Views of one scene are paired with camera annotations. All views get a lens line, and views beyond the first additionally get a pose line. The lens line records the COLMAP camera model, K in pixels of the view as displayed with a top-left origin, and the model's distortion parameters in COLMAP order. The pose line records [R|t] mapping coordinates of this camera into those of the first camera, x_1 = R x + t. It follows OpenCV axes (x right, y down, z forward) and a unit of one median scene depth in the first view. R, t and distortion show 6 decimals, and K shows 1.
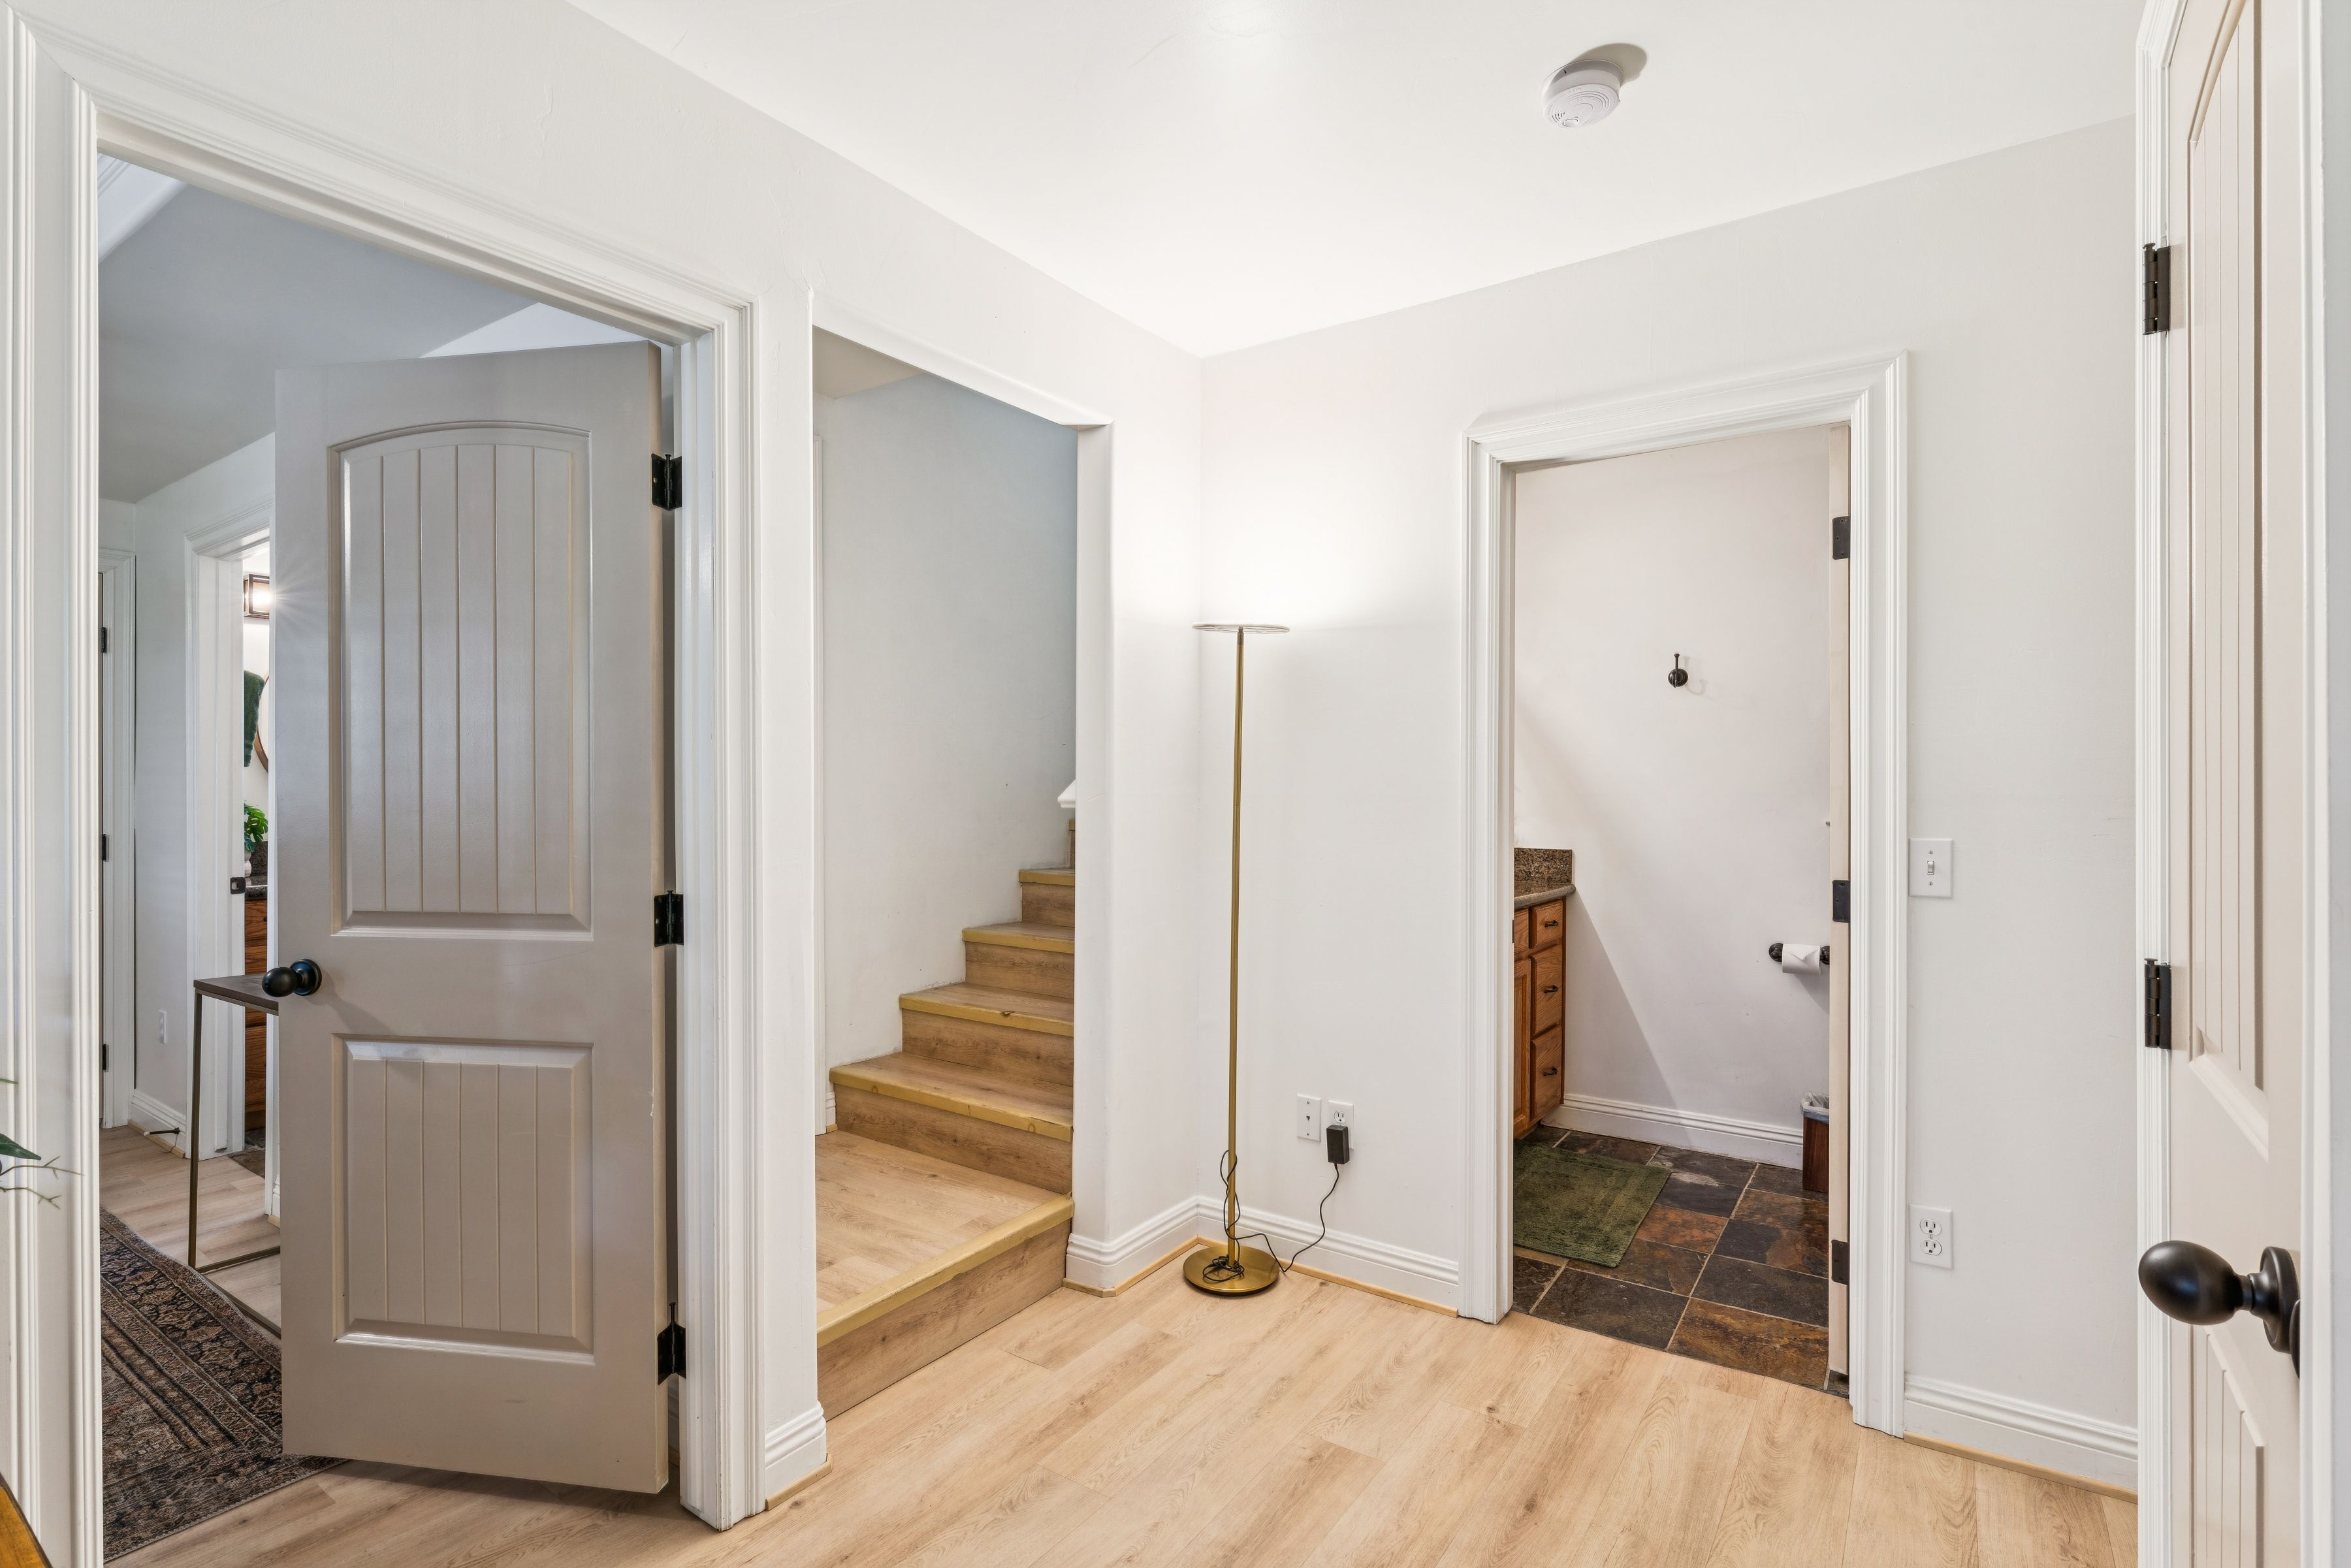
lens RADIAL K [[1113.1, 0, 1185.8], [0, 1113.1, 782.7], [0, 0, 1]] dist [-0.011307, 0.000099]
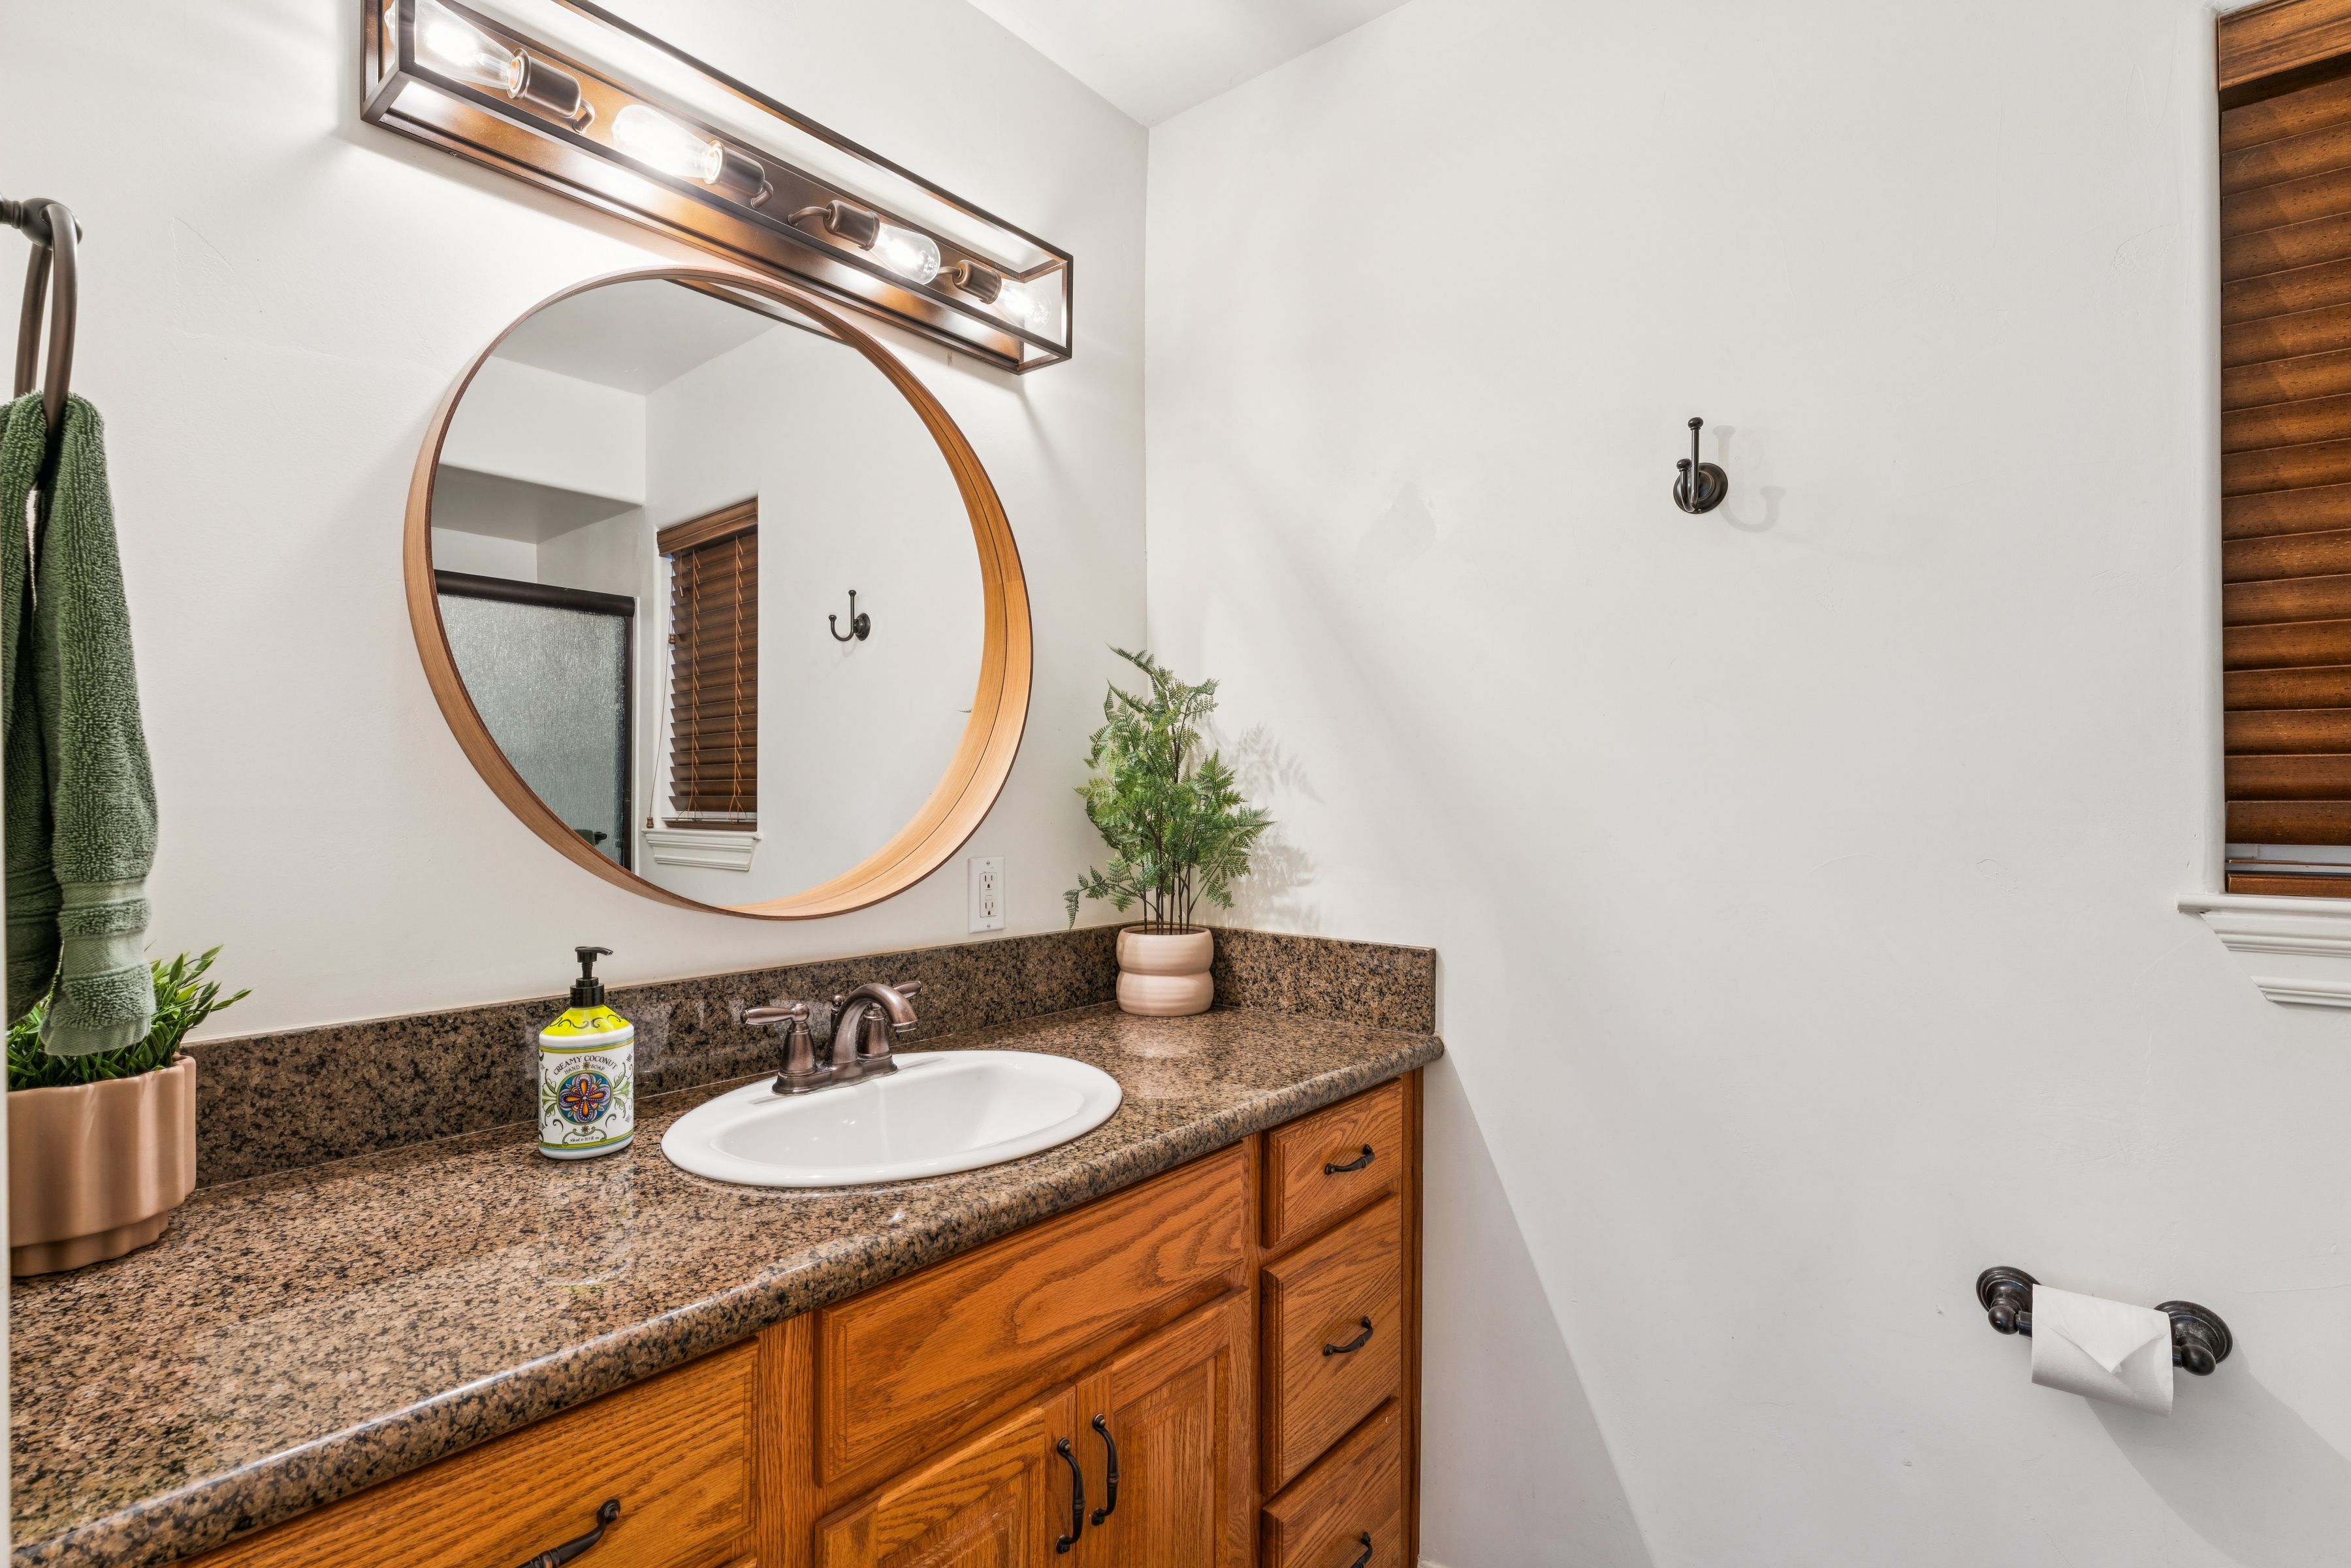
lens RADIAL K [[1113.1, 0, 1165.7], [0, 1113.1, 789.1], [0, 0, 1]] dist [-0.011307, 0.000099]
pose [[0.995718, -0.004723, -0.092317, 0.305221], [0.004330, 0.999981, -0.004454, 0.004792], [0.092336, 0.004035, 0.995720, 0.629172]]
